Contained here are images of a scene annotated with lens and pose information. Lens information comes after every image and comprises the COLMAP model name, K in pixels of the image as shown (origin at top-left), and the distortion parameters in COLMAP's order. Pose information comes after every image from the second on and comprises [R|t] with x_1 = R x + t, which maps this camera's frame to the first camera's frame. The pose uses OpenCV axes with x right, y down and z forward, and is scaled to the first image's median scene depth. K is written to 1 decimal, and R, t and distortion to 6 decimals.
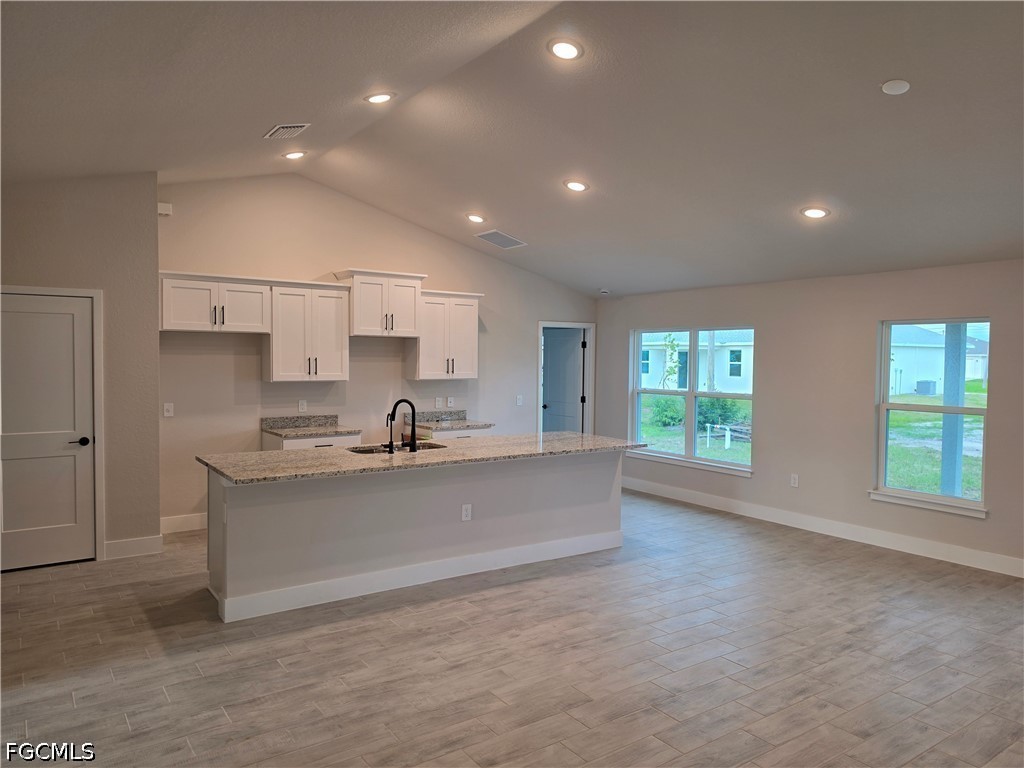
lens RADIAL K [[708.8, 0, 510.5], [0, 708.8, 382.9], [0, 0, 1]] dist [0.051858, -0.038586]
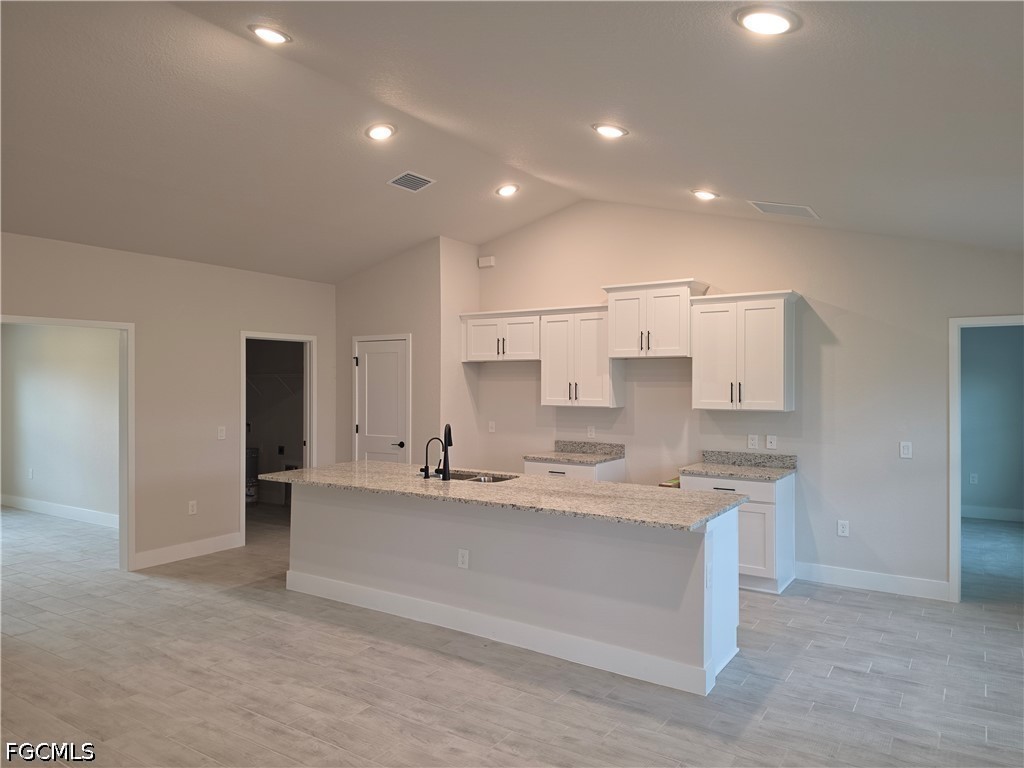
lens RADIAL K [[708.8, 0, 508.3], [0, 708.8, 356.6], [0, 0, 1]] dist [0.051858, -0.038586]
pose [[0.358014, -0.040428, -0.932841, 0.799264], [-0.029753, 0.998061, -0.054673, -0.019738], [0.933242, 0.047329, 0.356117, 0.743156]]
